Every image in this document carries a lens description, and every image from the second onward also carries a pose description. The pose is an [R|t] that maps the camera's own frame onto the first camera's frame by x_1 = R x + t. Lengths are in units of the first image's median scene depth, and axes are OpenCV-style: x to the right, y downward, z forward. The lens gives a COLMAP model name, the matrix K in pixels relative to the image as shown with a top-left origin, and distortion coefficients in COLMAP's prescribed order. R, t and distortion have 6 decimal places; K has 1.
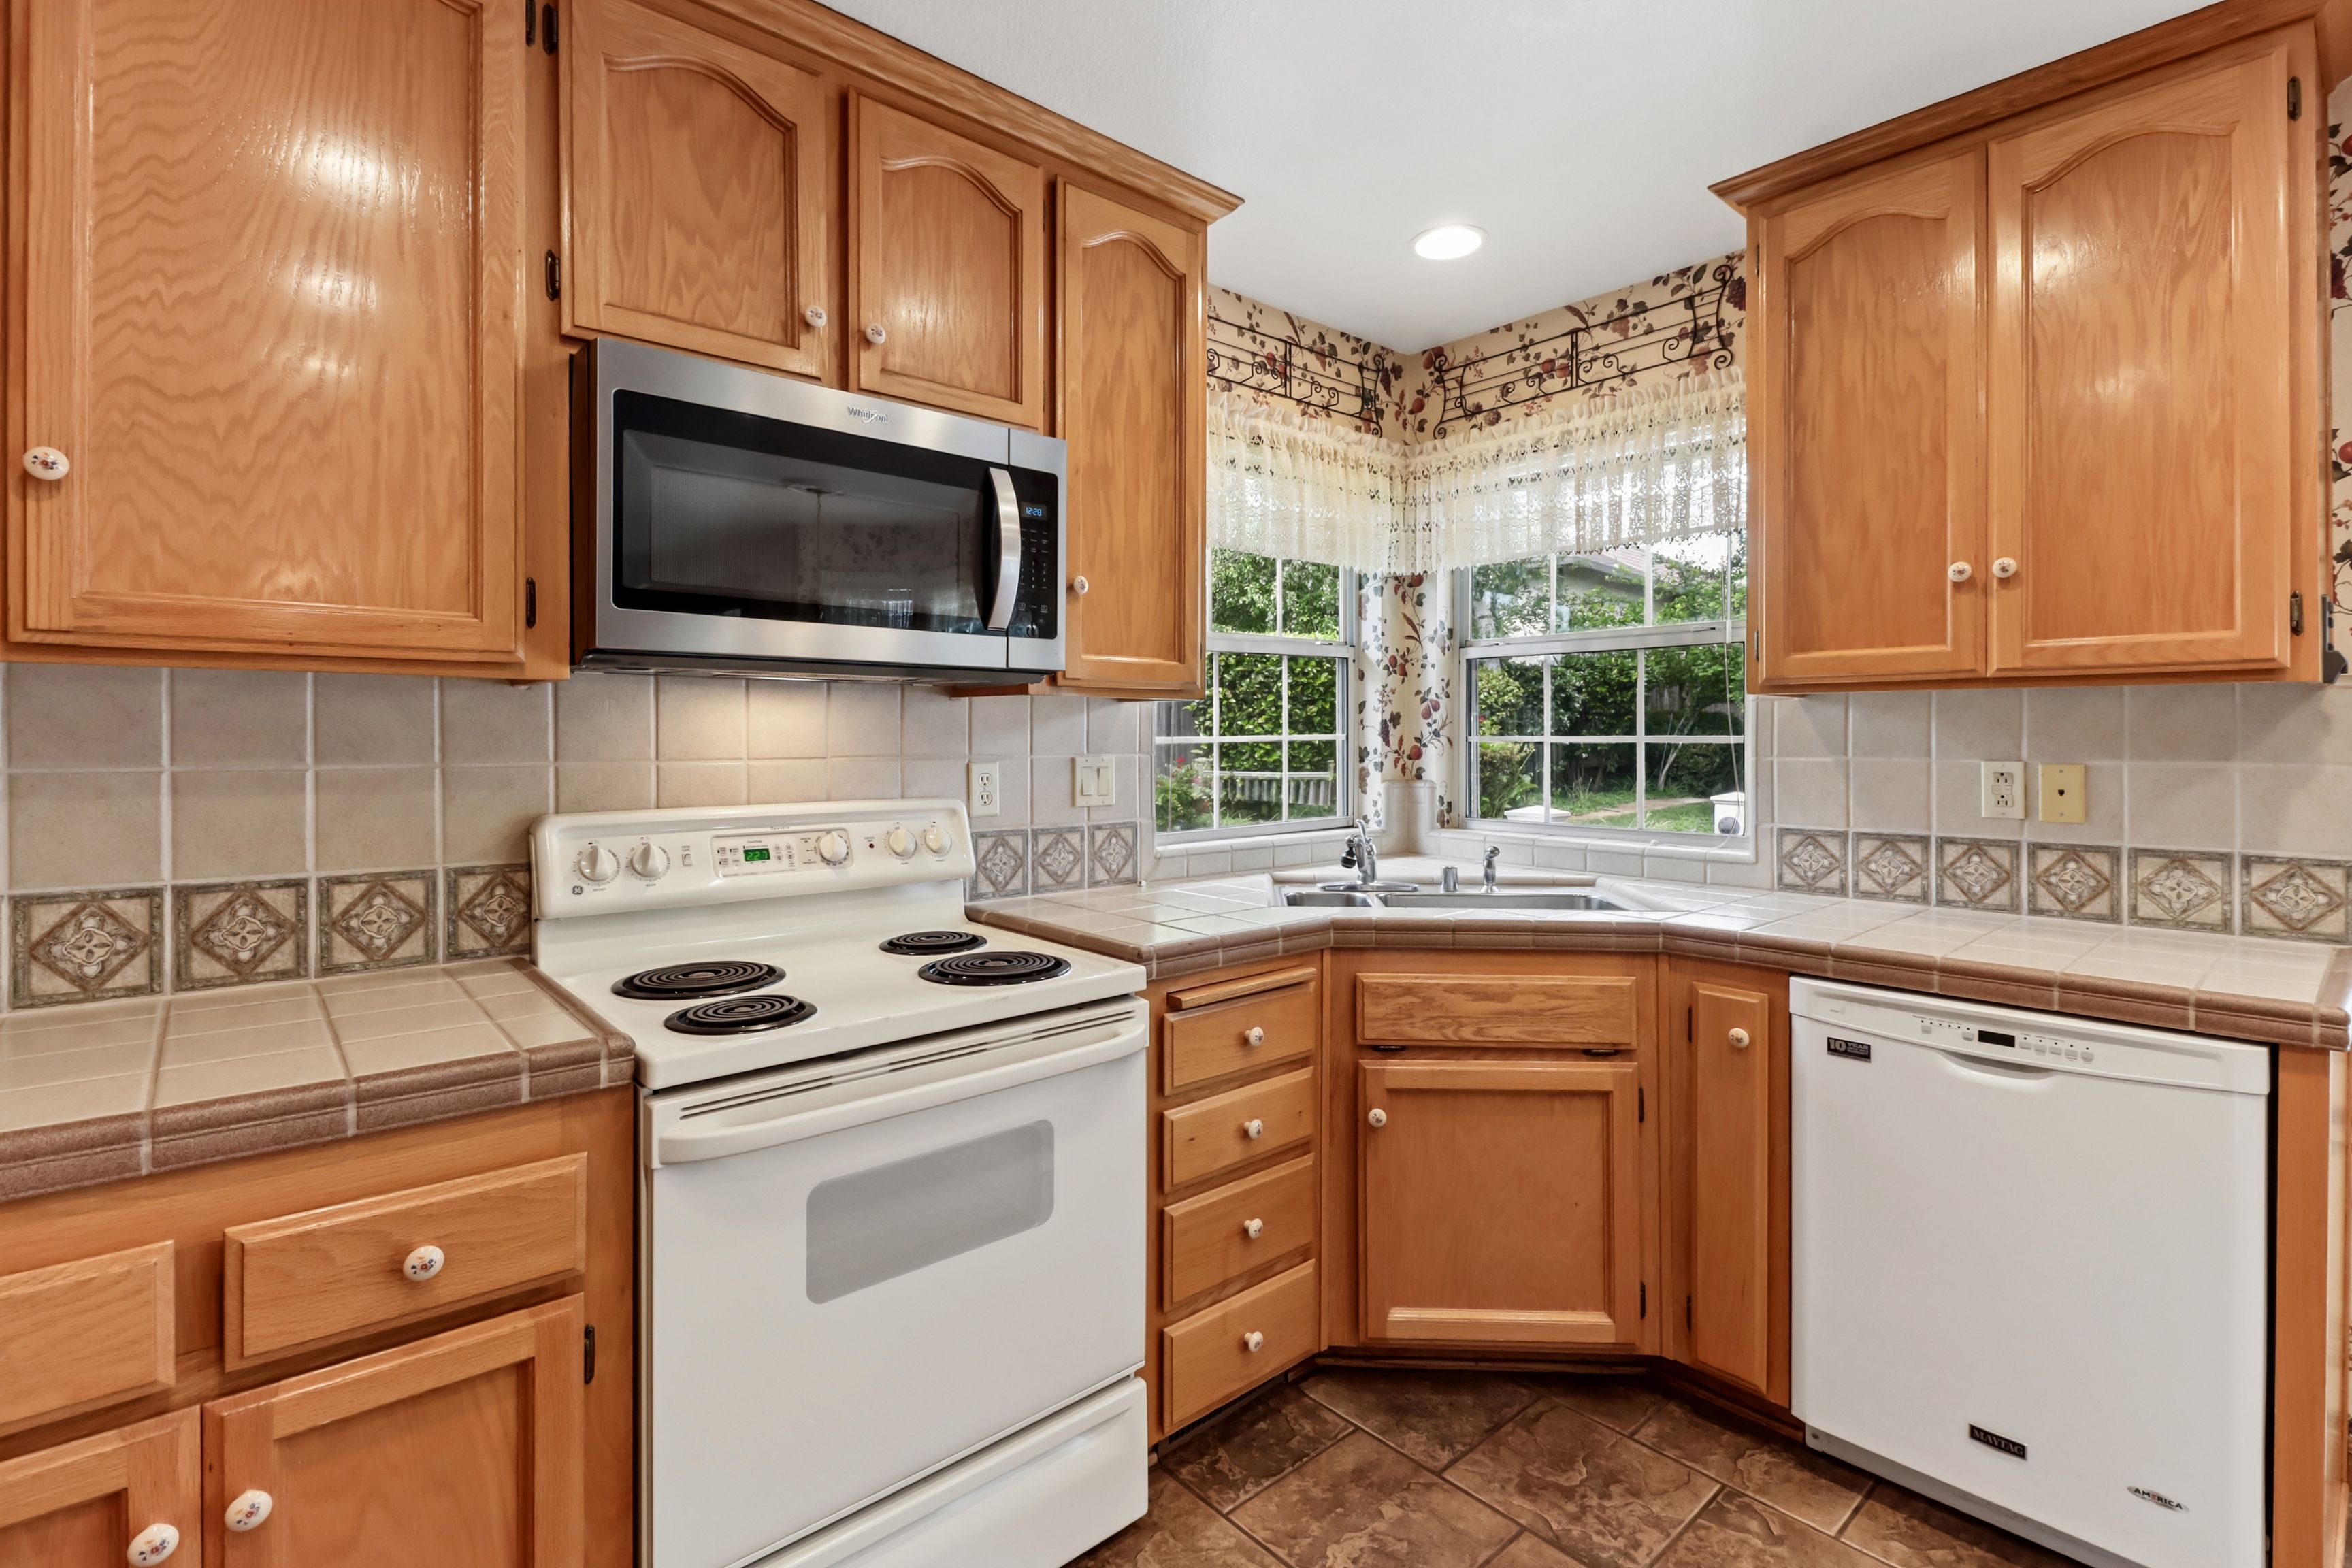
lens RADIAL K [[1089.6, 0, 1186.4], [0, 1089.6, 735.3], [0, 0, 1]] dist [0.017985, -0.011750]
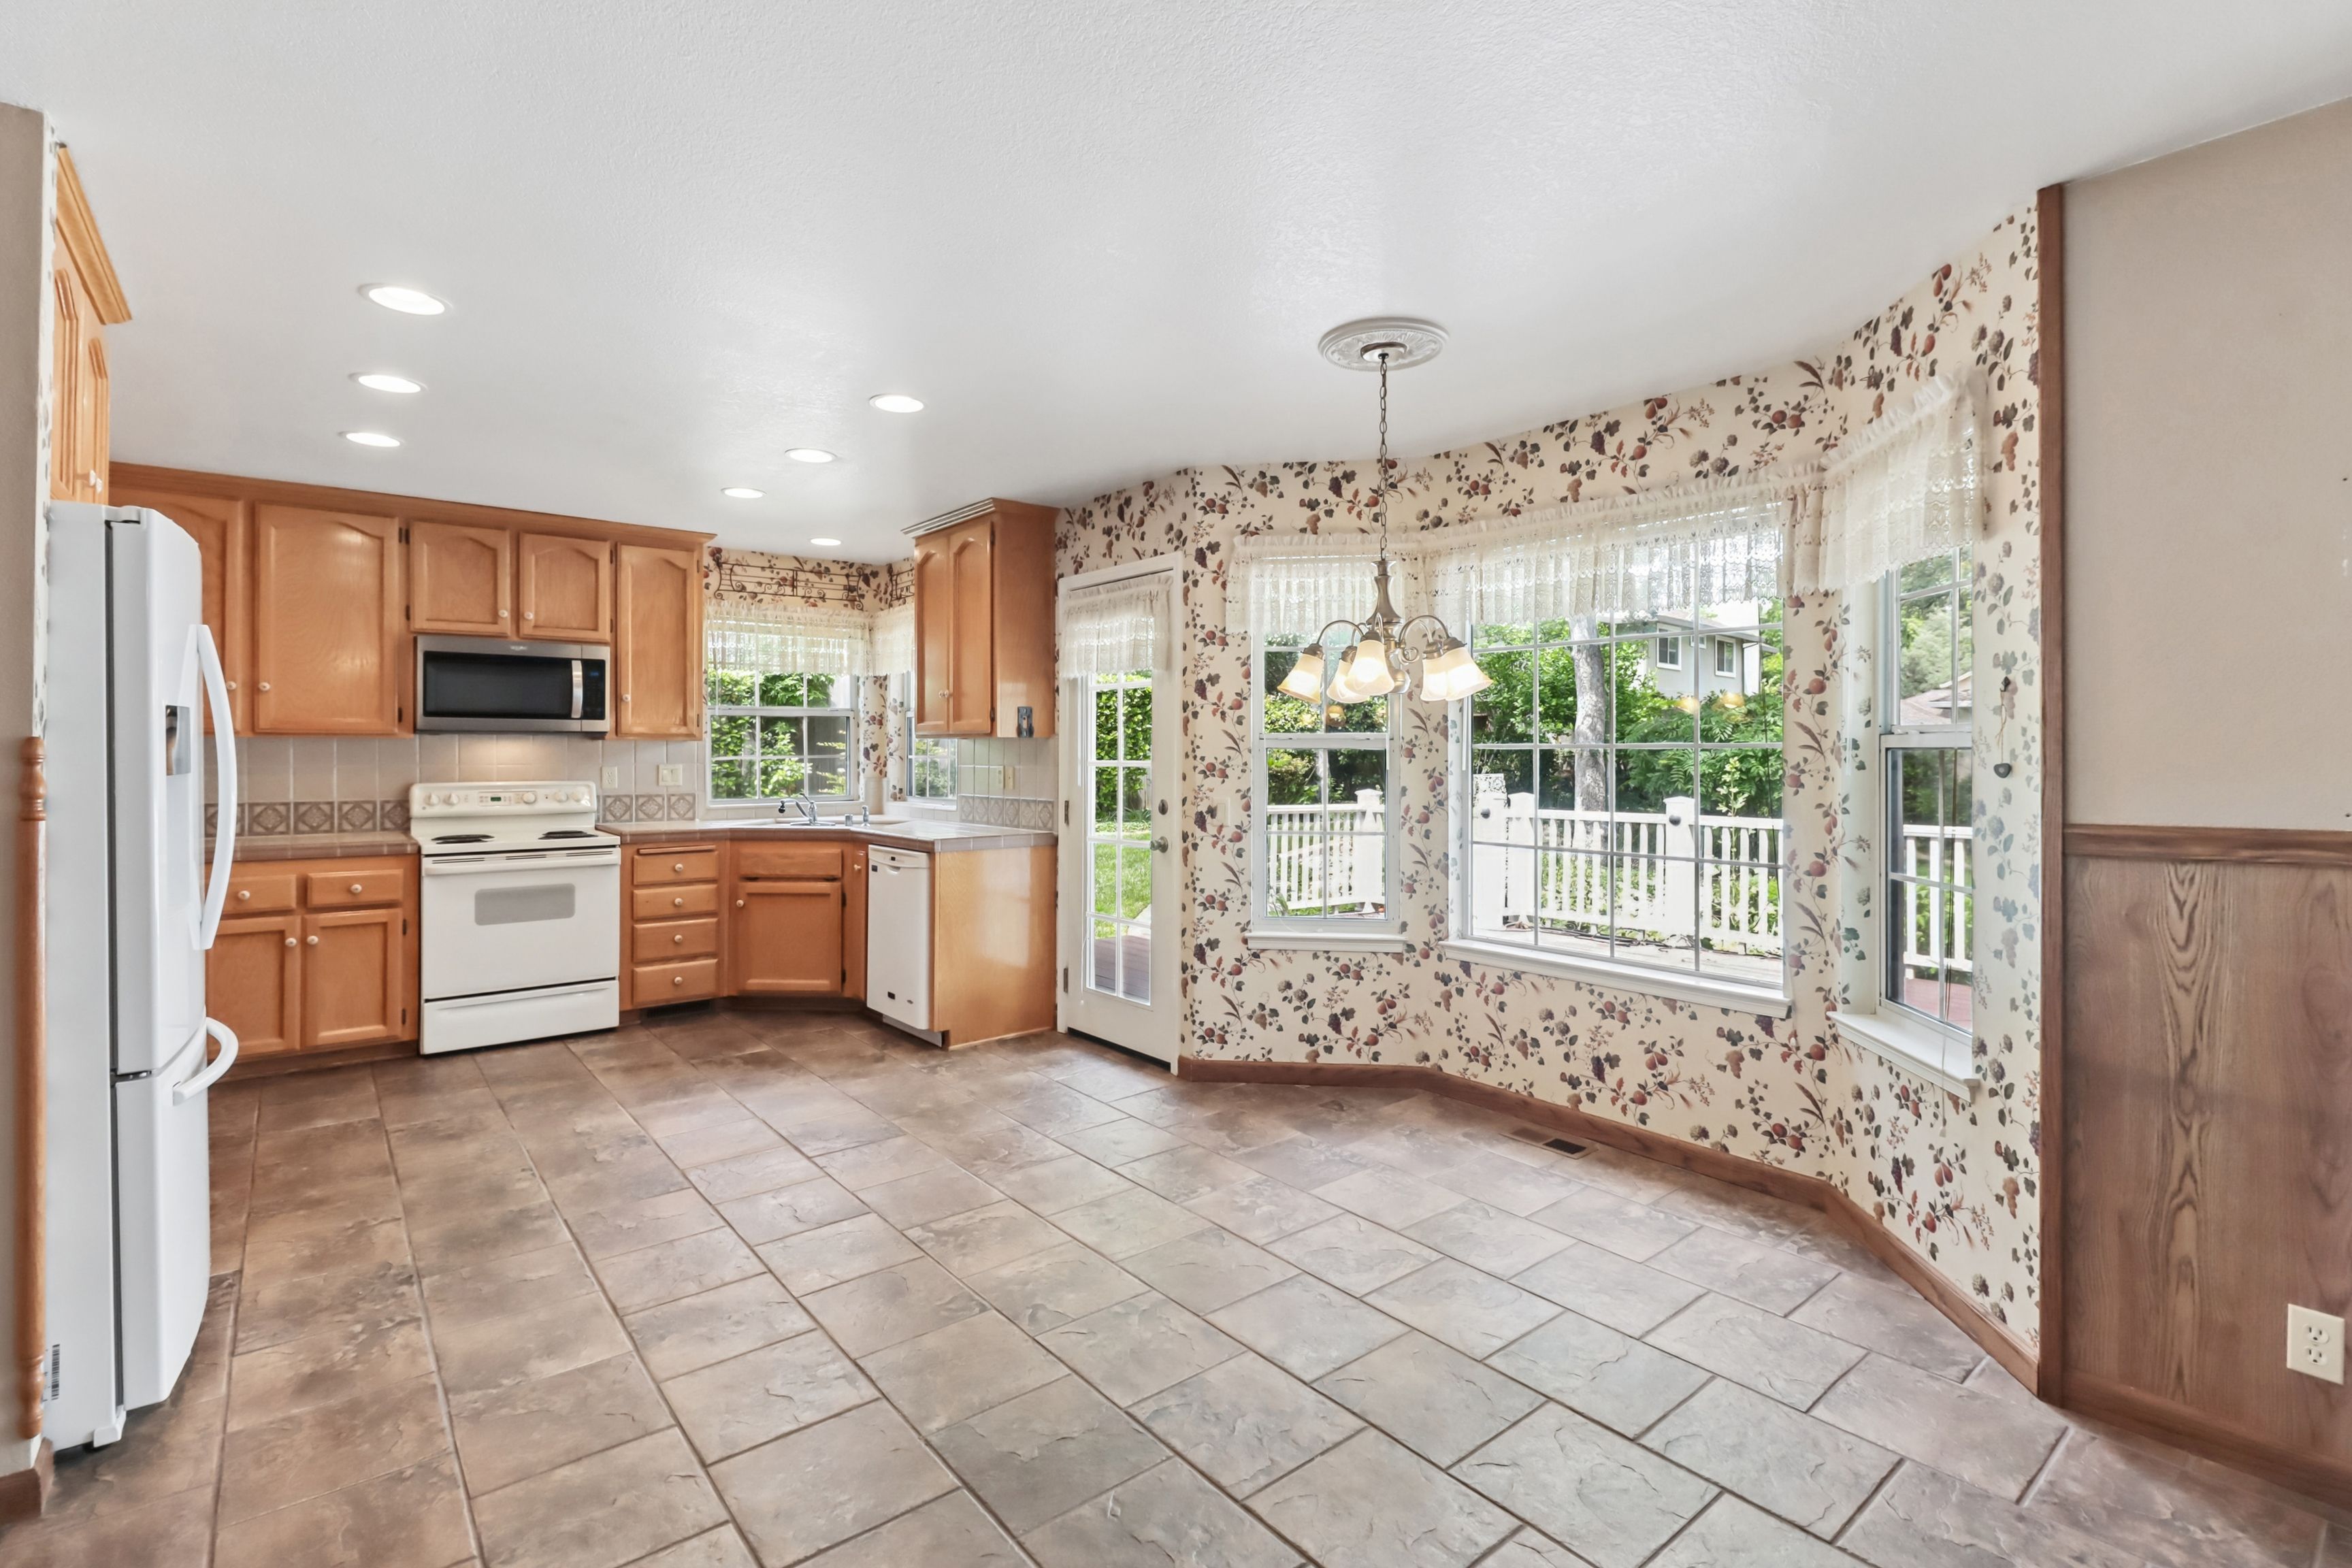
lens RADIAL K [[1083.5, 0, 1183.4], [0, 1083.5, 745.7], [0, 0, 1]] dist [0.023189, -0.015314]
pose [[0.998854, -0.000818, -0.047845, 1.324348], [0.000514, 0.999980, -0.006364, -0.006043], [0.047849, 0.006332, 0.998834, -1.497990]]
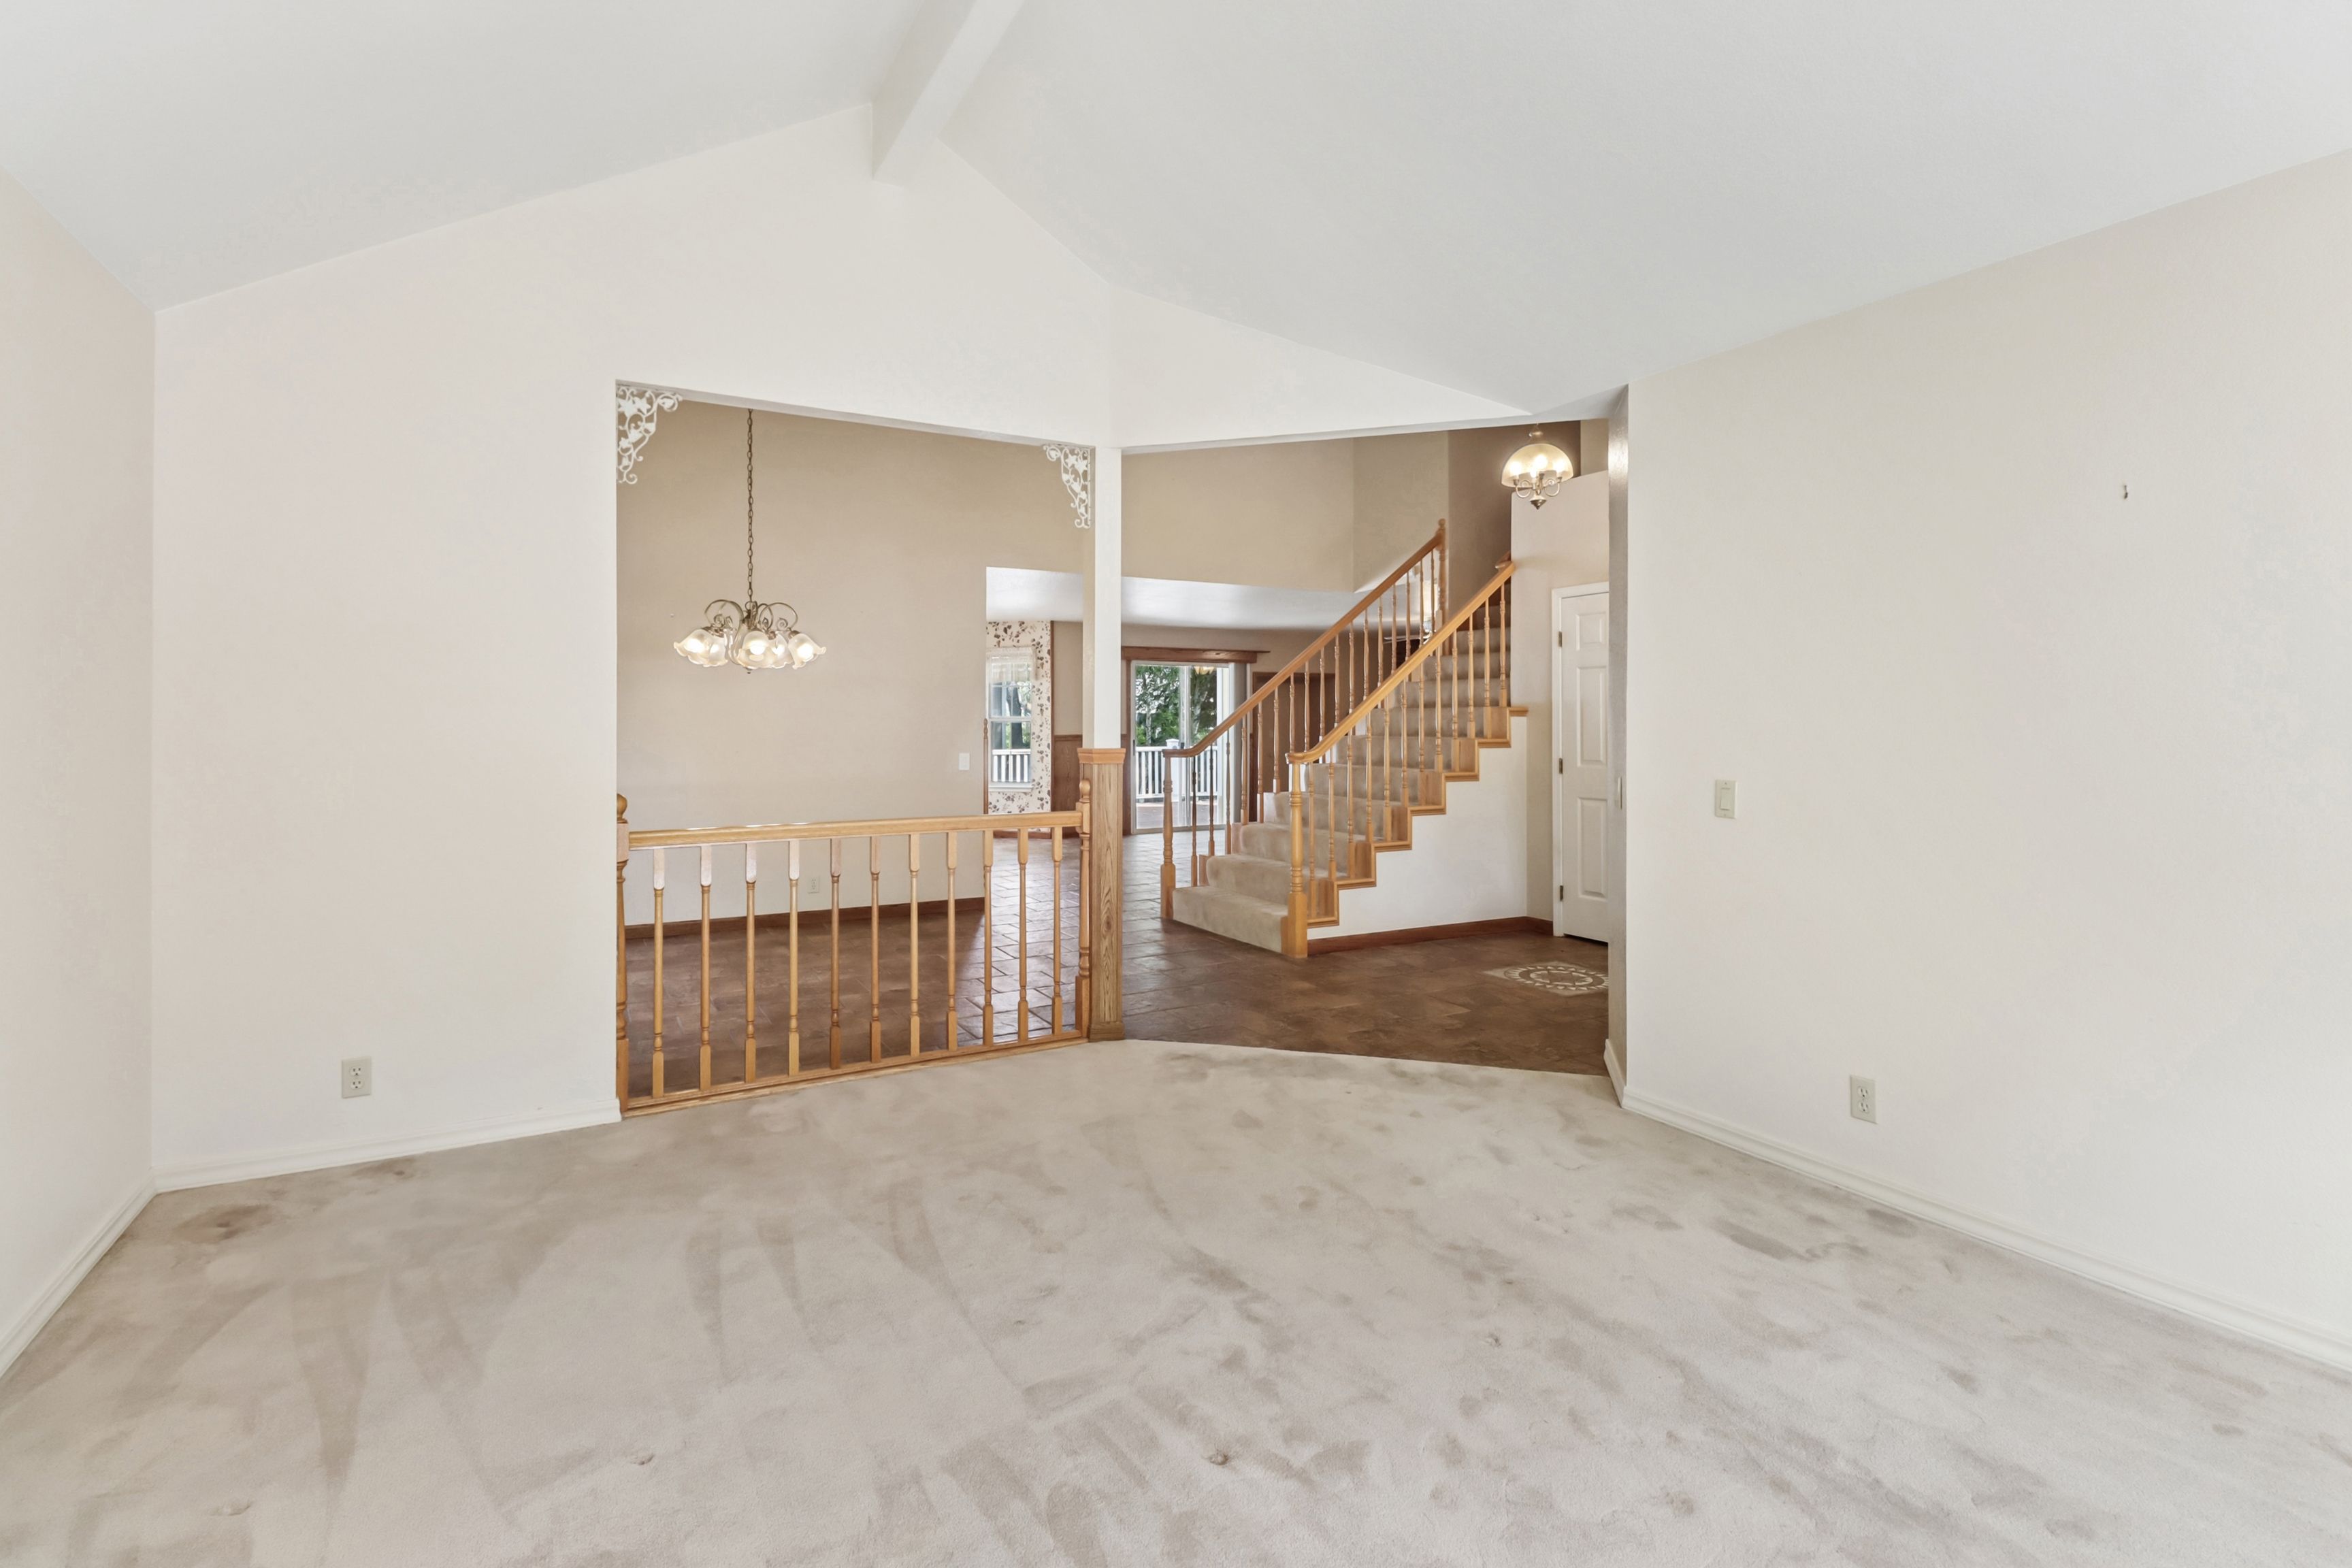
lens RADIAL K [[1094.9, 0, 1184.4], [0, 1094.9, 733.8], [0, 0, 1]] dist [0.025694, -0.015328]
pose [[0.216033, -0.010271, 0.976332, -3.396471], [-0.001035, 0.999942, 0.010749, -0.009618], [-0.976386, -0.003333, 0.216009, -2.355526]]
